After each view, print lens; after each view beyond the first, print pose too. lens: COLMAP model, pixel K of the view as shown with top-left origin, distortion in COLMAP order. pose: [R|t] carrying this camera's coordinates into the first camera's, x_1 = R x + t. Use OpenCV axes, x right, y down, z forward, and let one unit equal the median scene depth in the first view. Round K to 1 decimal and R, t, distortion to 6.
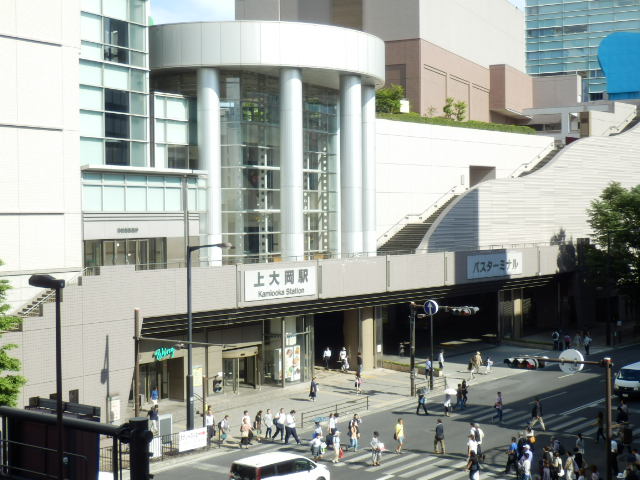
lens RADIAL K [[1002.4, 0, 315.8], [0, 1002.4, 239.9], [0, 0, 1]] dist [-0.013831, 0.000000]
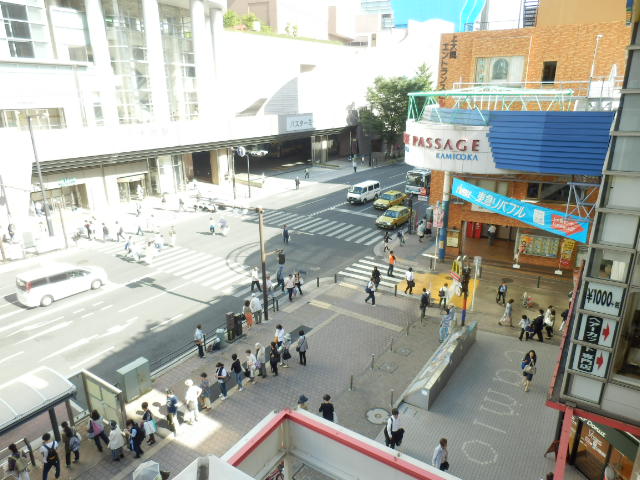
lens RADIAL K [[445.3, 0, 322.9], [0, 445.3, 238.3], [0, 0, 1]] dist [-0.010503, 0.004547]
pose [[0.996853, -0.019442, 0.076855, 0.176427], [-0.003407, 0.958056, 0.286560, -0.005943], [-0.079203, -0.285920, 0.954975, 0.219495]]
